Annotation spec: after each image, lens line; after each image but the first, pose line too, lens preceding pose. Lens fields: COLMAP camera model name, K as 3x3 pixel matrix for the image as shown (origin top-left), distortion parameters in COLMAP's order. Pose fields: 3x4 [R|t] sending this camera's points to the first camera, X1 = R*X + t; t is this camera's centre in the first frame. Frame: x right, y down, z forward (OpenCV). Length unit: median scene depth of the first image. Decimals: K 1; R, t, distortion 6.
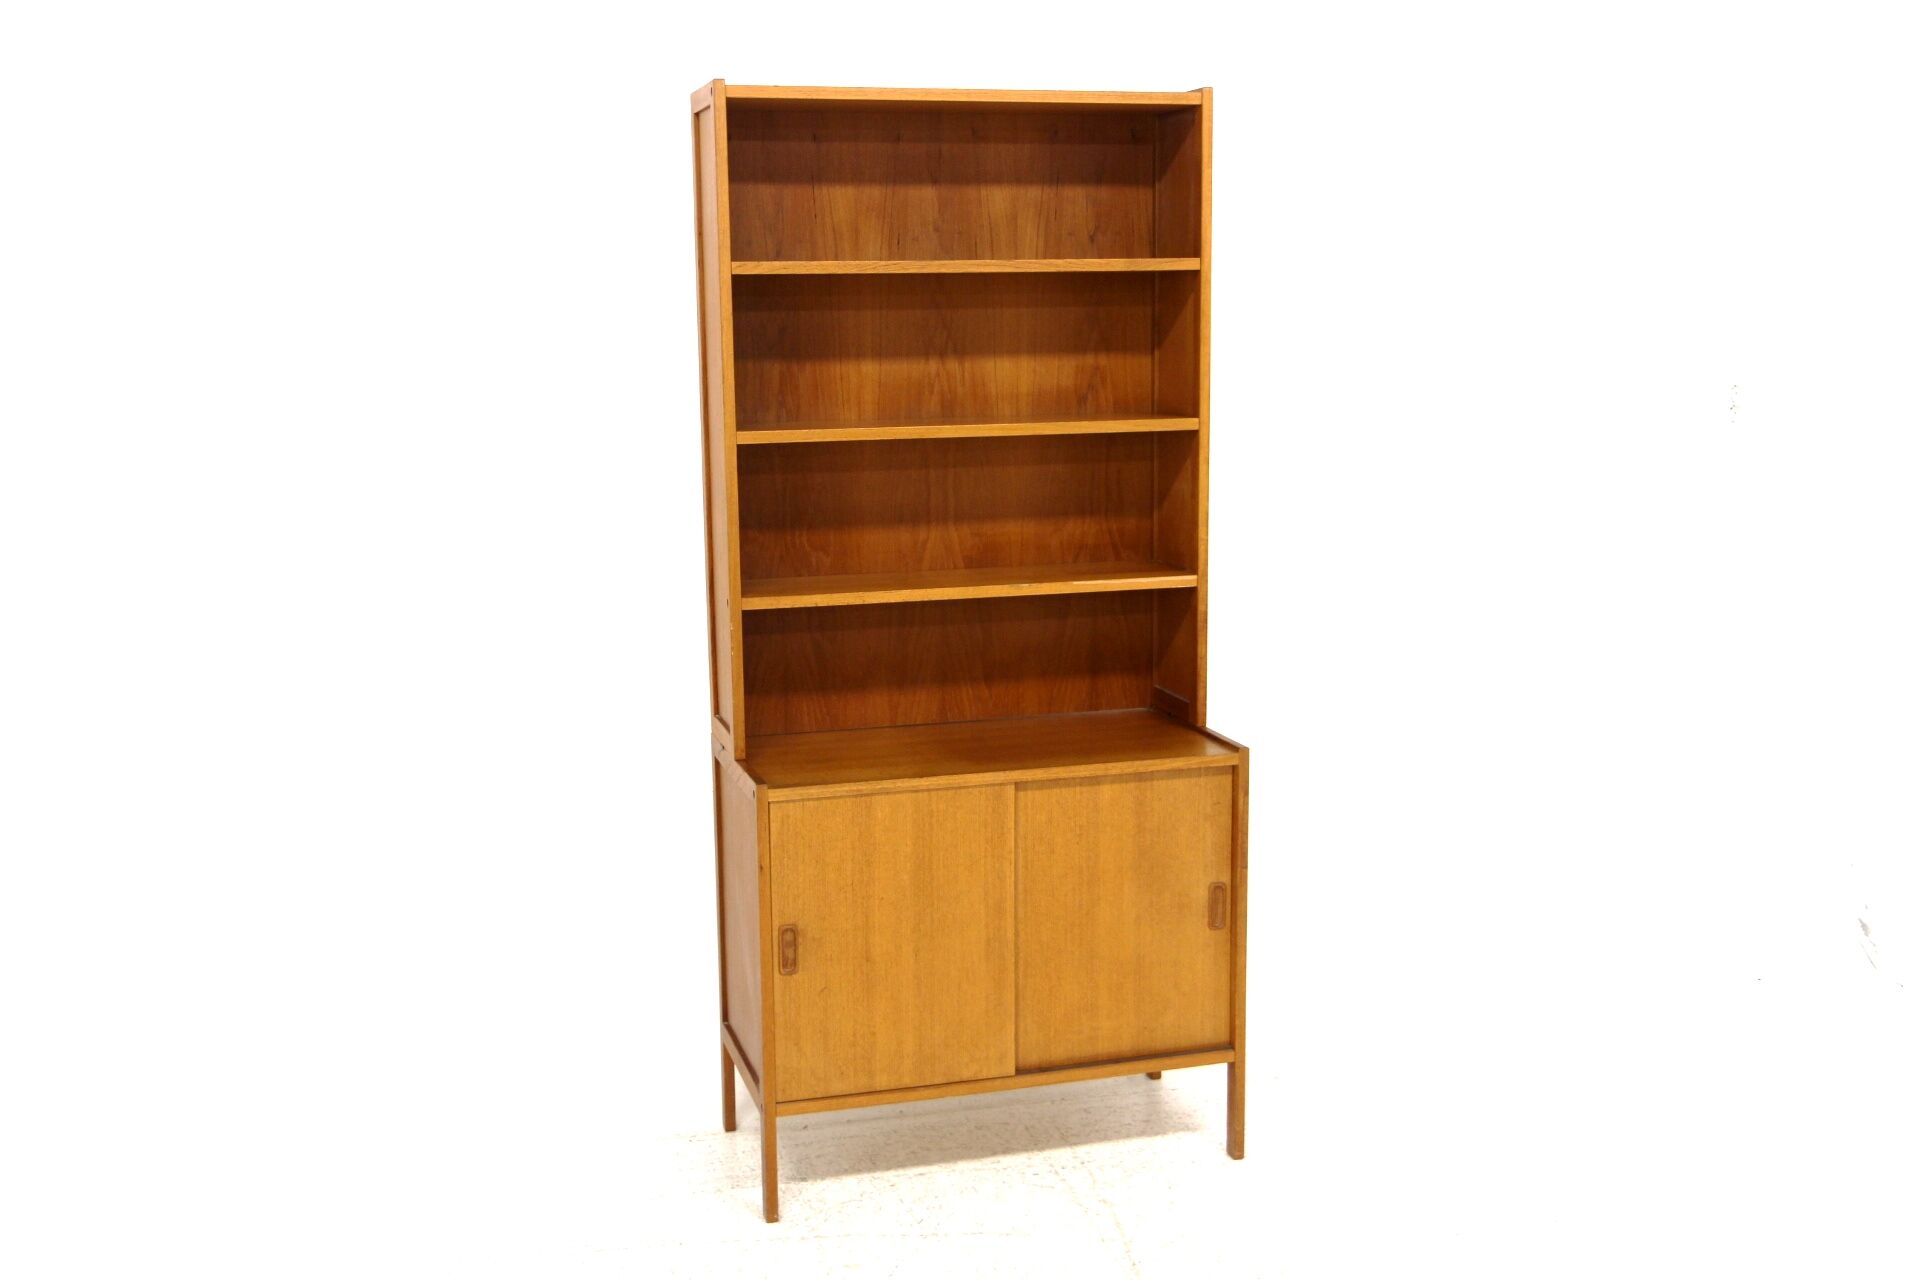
lens RADIAL K [[2027.0, 0, 960.0], [0, 2027.0, 640.0], [0, 0, 1]] dist [0.011023, 0.002627]
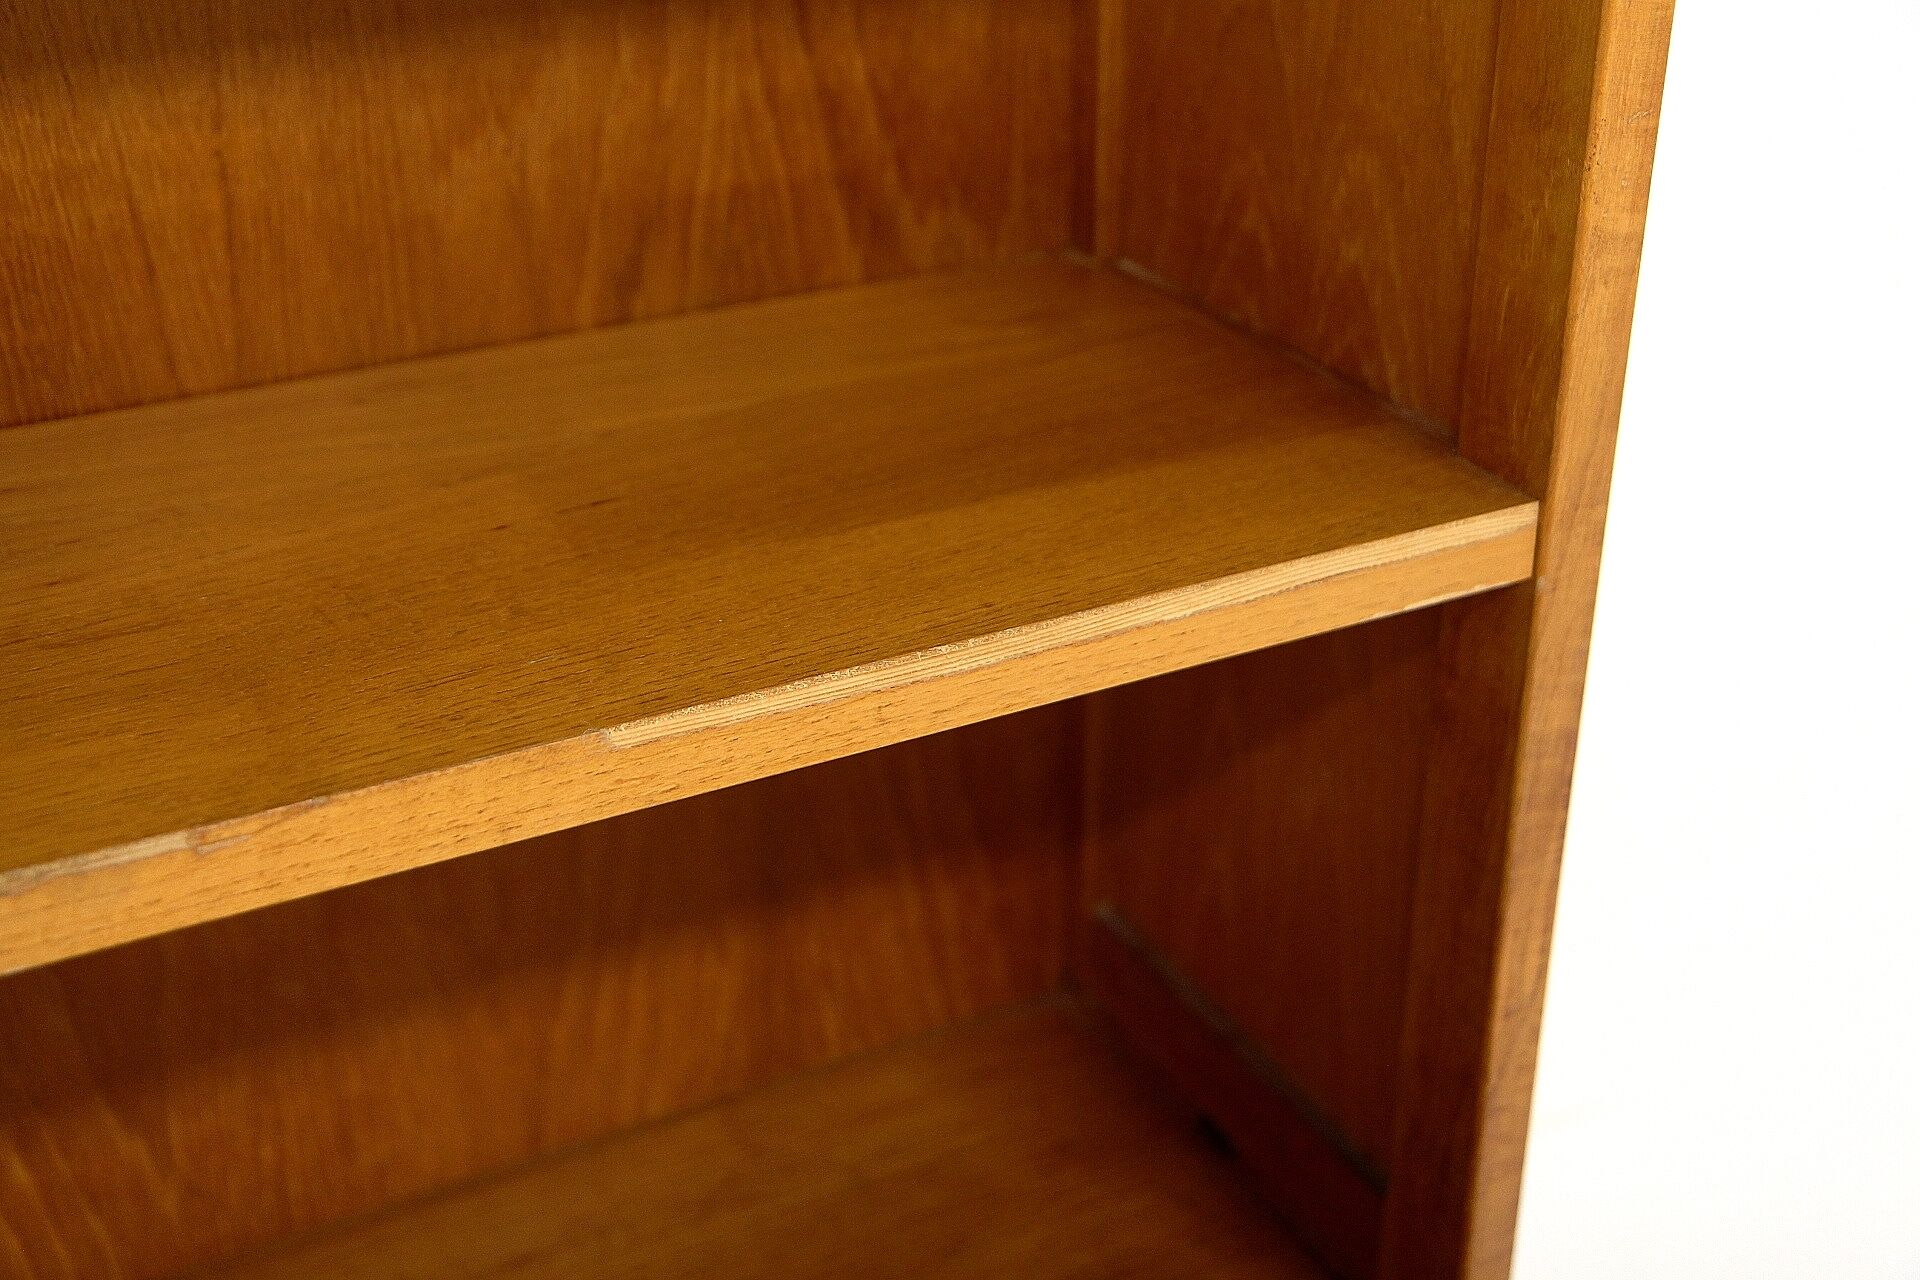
lens RADIAL K [[2289.5, 0, 961.0], [0, 2289.5, 603.4], [0, 0, 1]] dist [0.007988, 0.006532]
pose [[0.981648, -0.082857, 0.171763, 0.053378], [0.031645, 0.958969, 0.281741, -0.069754], [-0.188059, -0.271135, 0.943991, 0.868097]]
